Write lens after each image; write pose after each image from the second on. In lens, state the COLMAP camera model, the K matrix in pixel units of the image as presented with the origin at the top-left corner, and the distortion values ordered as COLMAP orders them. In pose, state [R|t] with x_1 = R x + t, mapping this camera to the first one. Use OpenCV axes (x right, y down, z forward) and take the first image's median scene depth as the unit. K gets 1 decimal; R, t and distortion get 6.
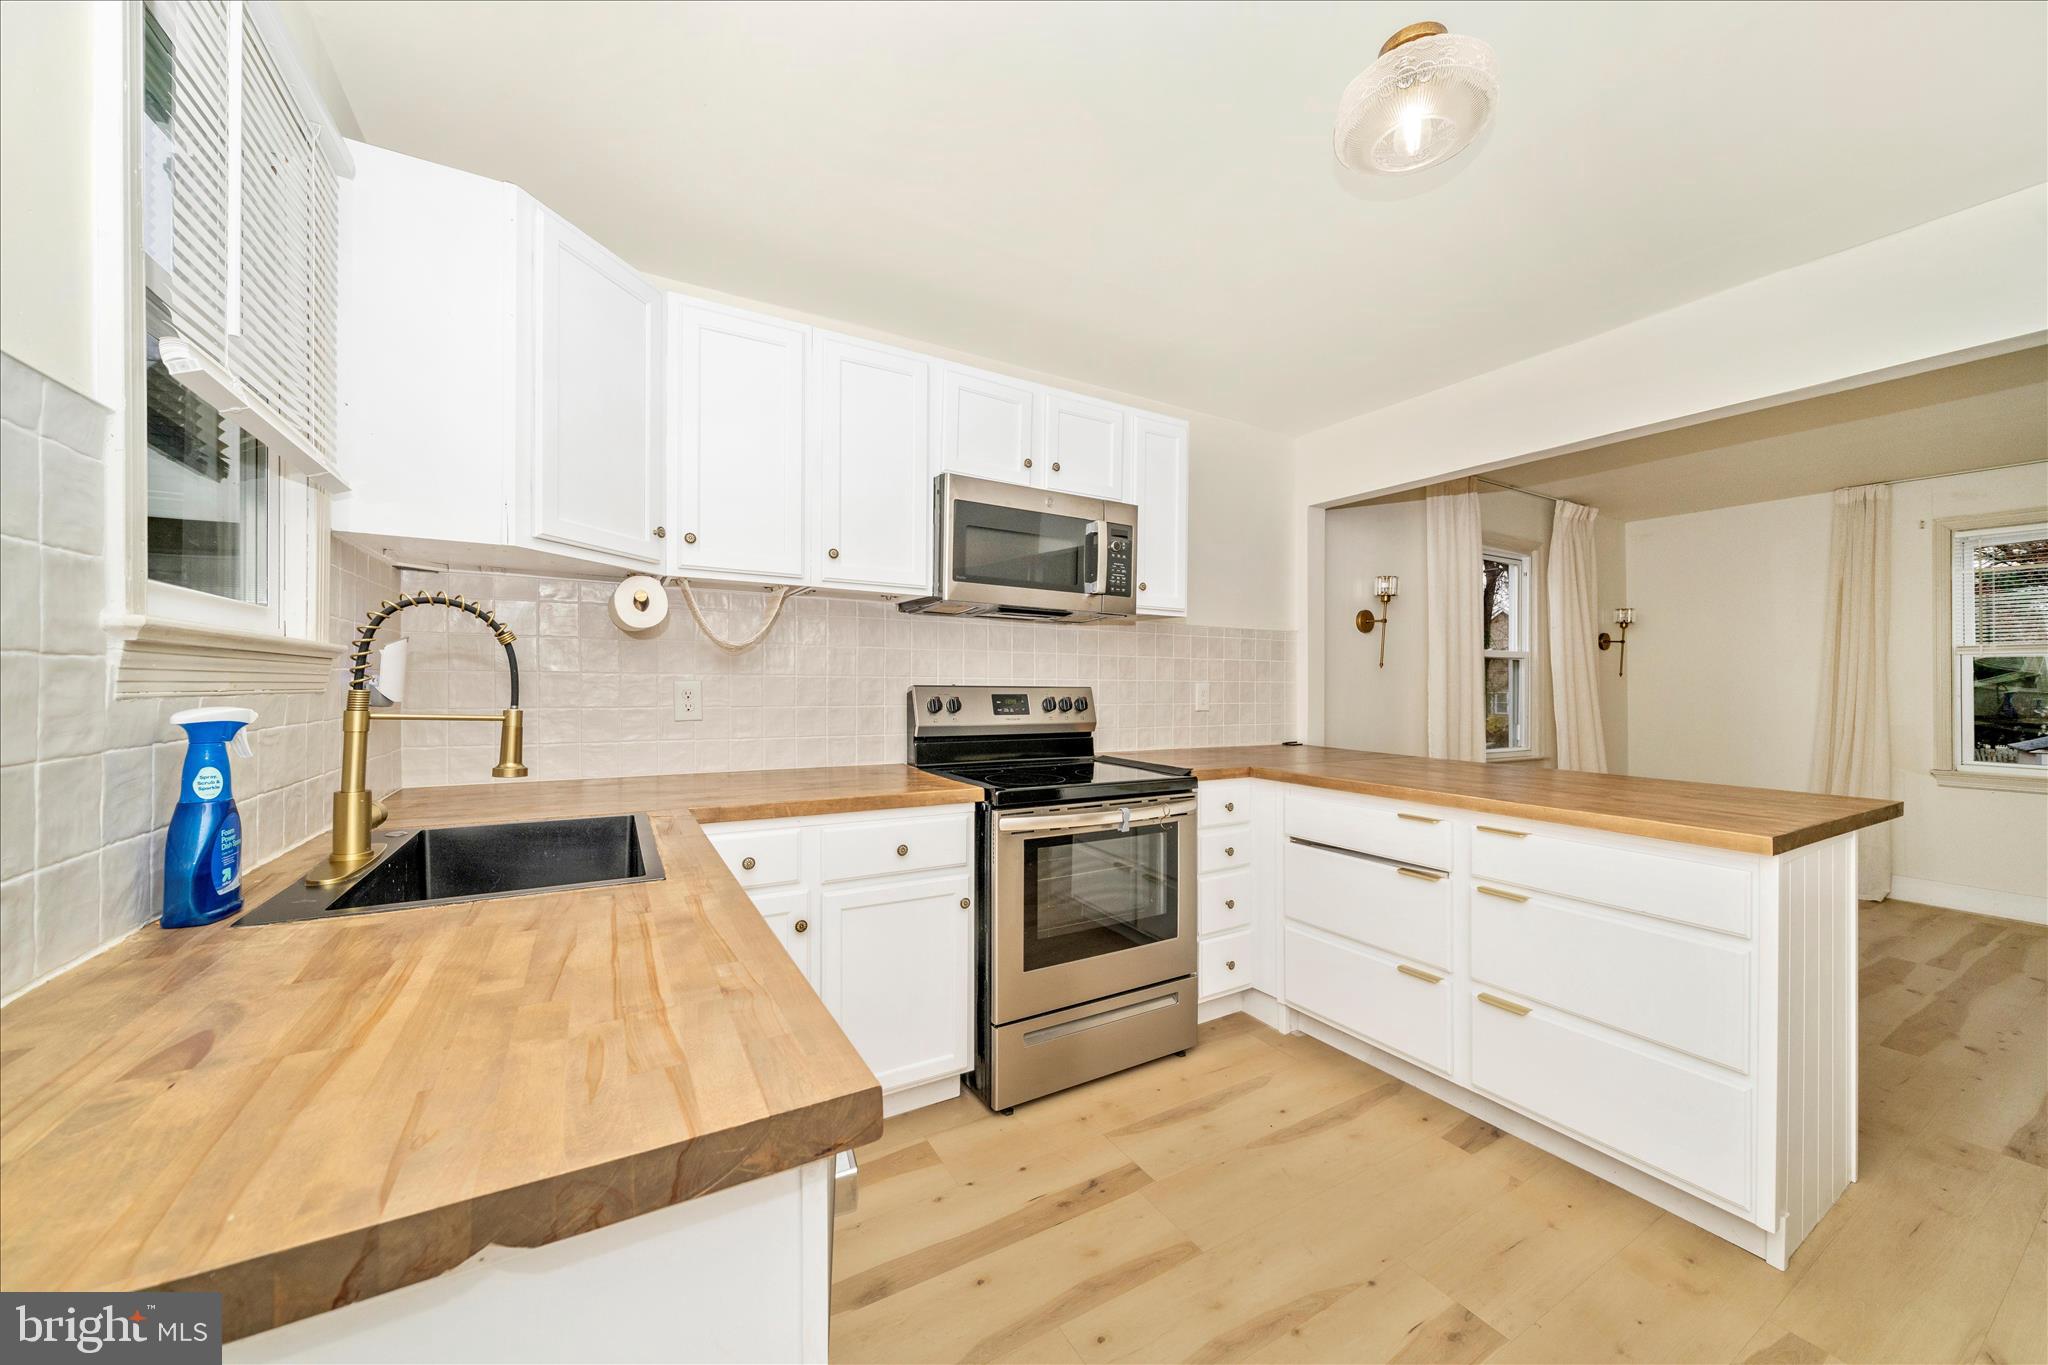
lens RADIAL K [[706.4, 0, 1026.2], [0, 706.4, 683.2], [0, 0, 1]] dist [0.007377, 0.000026]
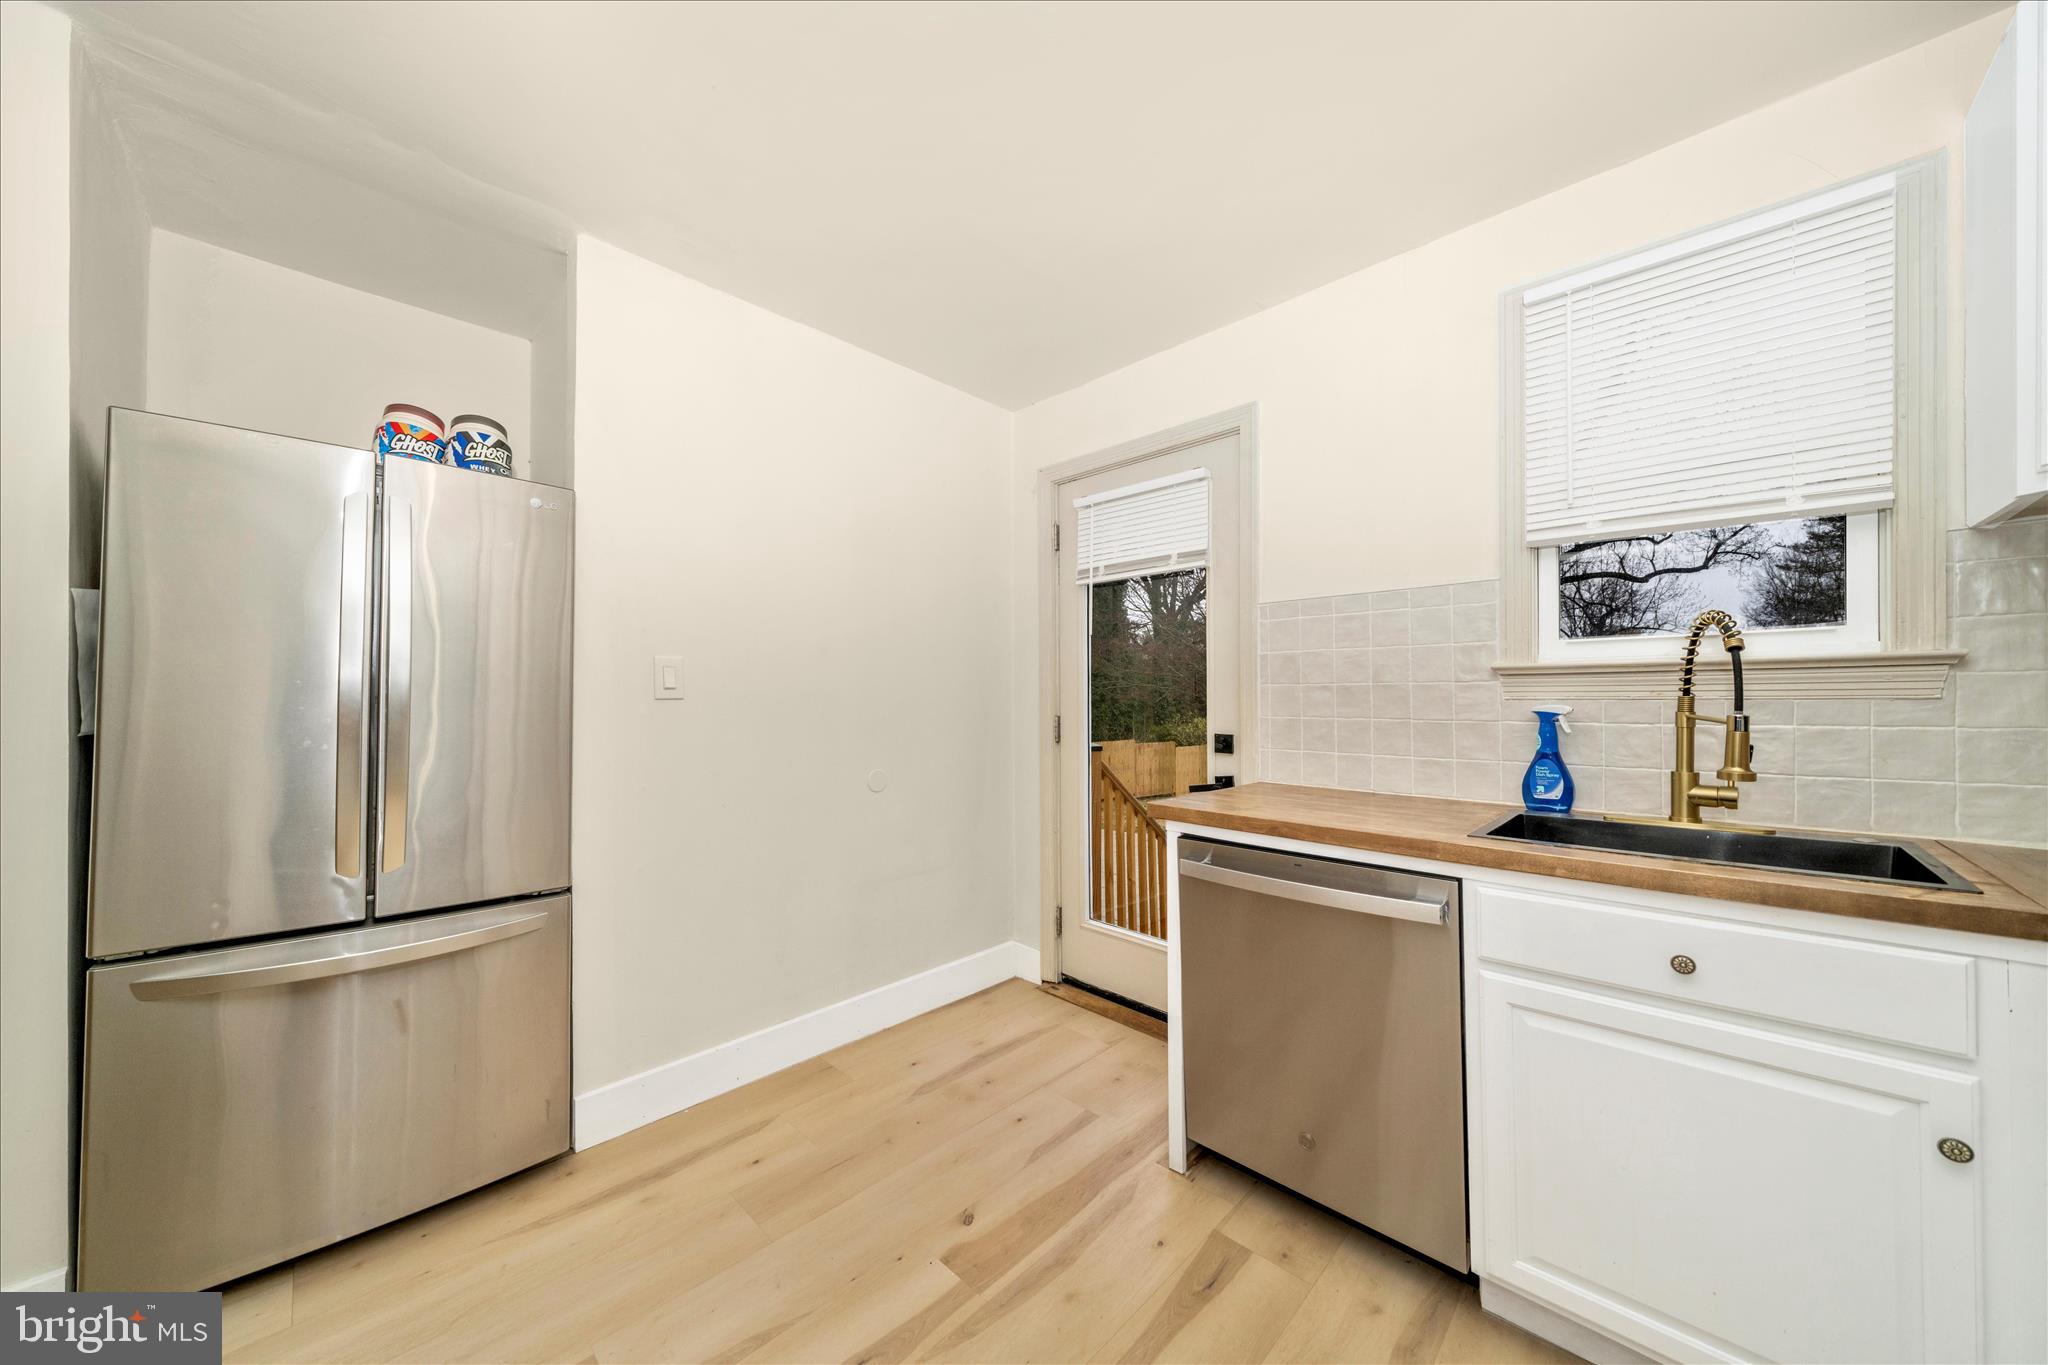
lens RADIAL K [[706.4, 0, 1028.6], [0, 706.4, 691.4], [0, 0, 1]] dist [0.007377, 0.000026]
pose [[-0.957855, -0.011256, -0.287032, 0.265684], [-0.008850, 0.999914, -0.009677, 0.010788], [0.287116, -0.006729, -0.957872, 0.831591]]
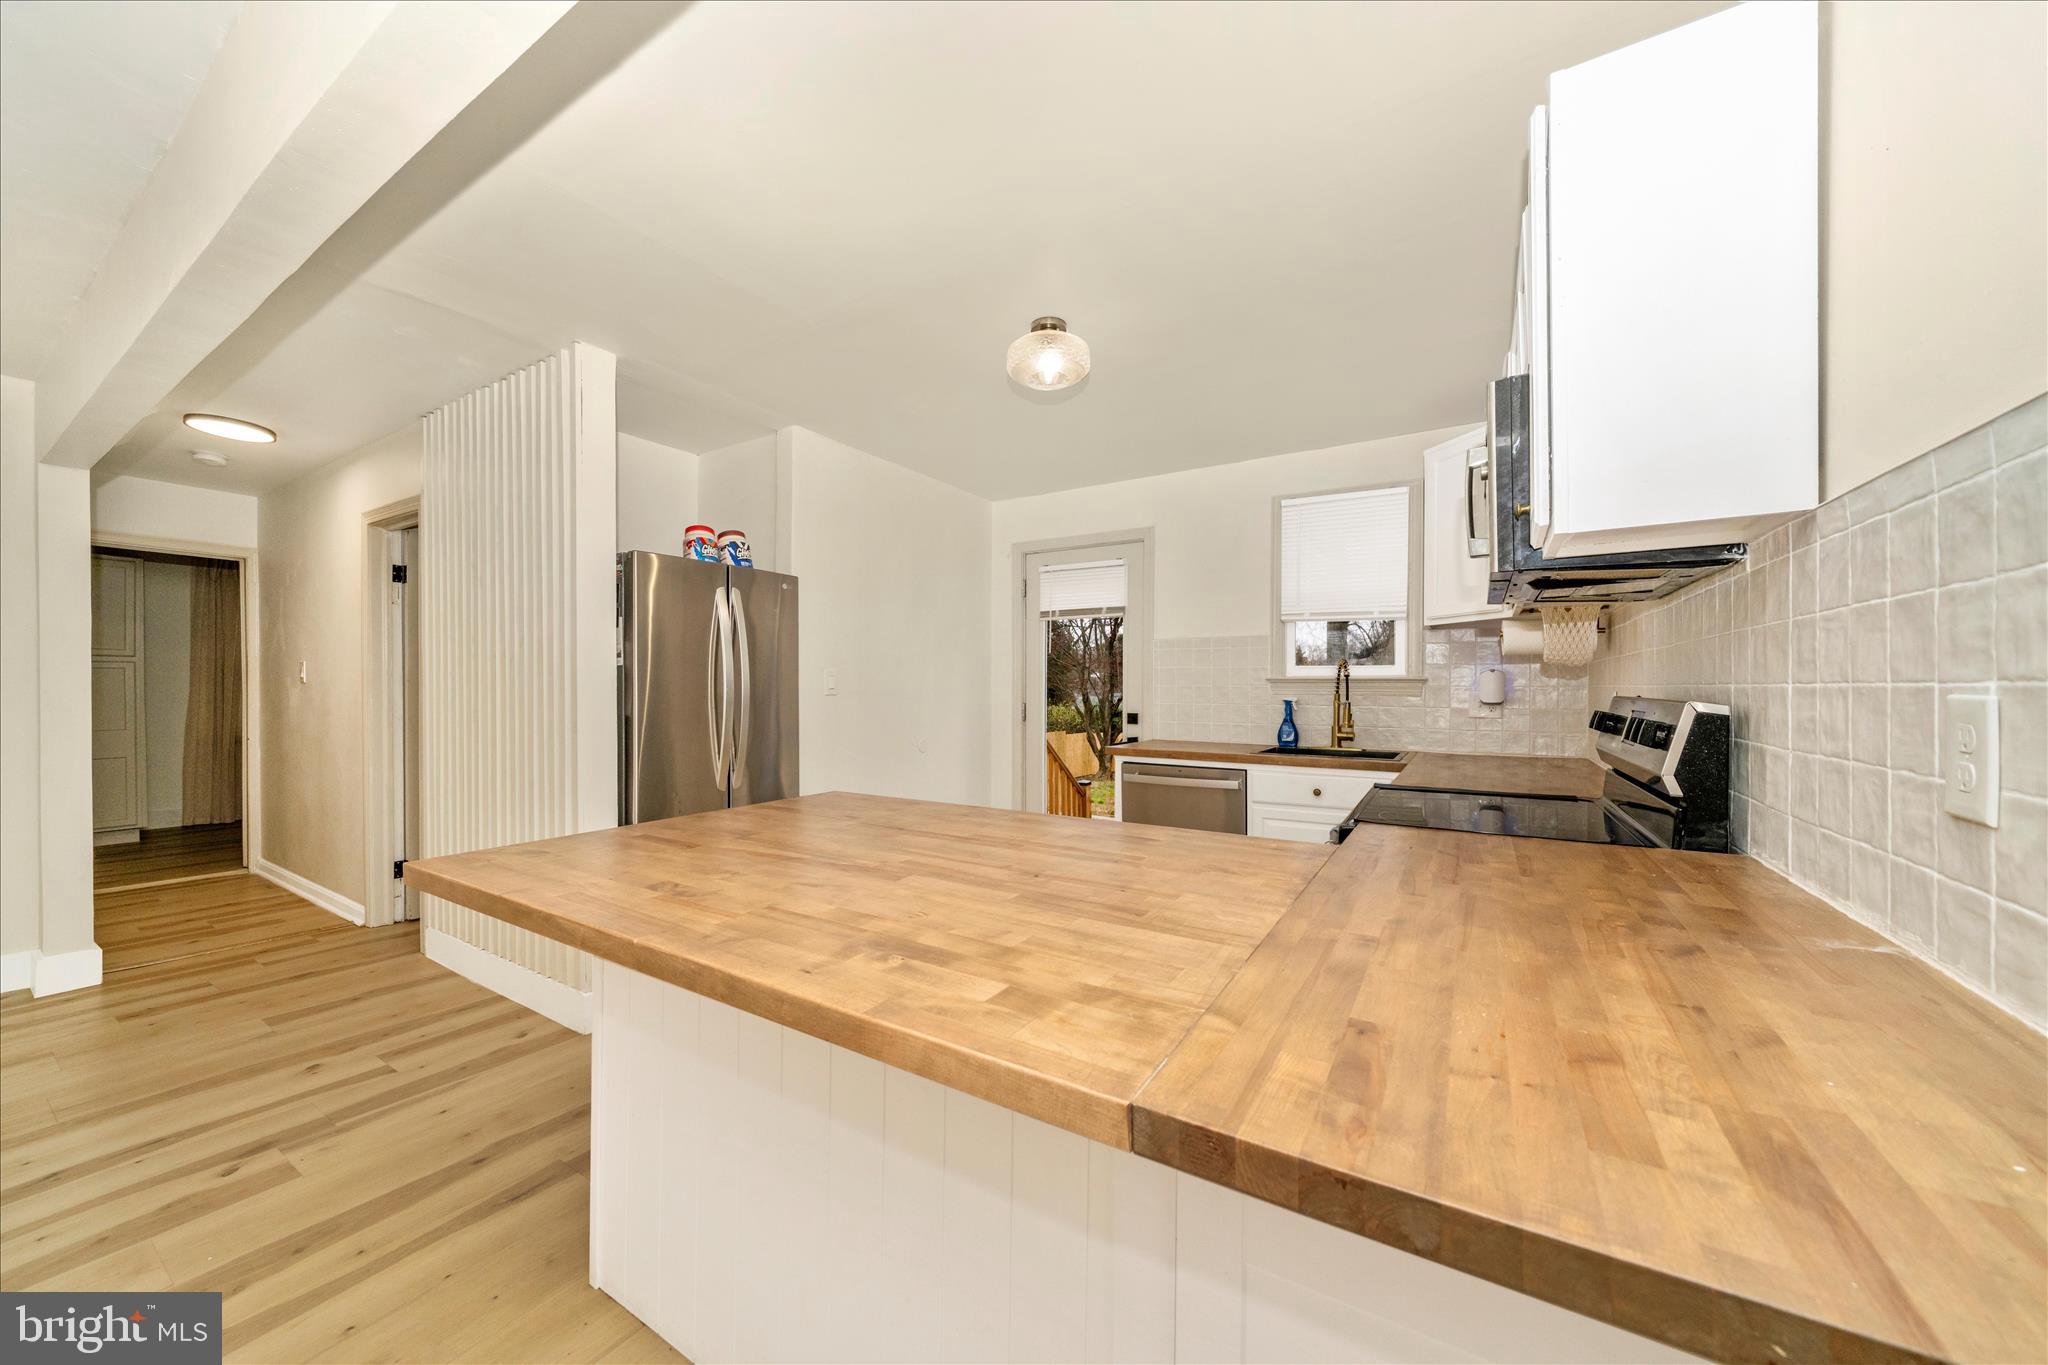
lens RADIAL K [[737.5, 0, 1009.9], [0, 737.5, 697.9], [0, 0, 1]] dist [-0.000561, -0.000005]
pose [[-0.884475, -0.005038, -0.466560, 0.796191], [-0.012134, 0.999852, 0.012206, 0.003514], [0.466429, 0.016458, -0.884405, 1.386012]]
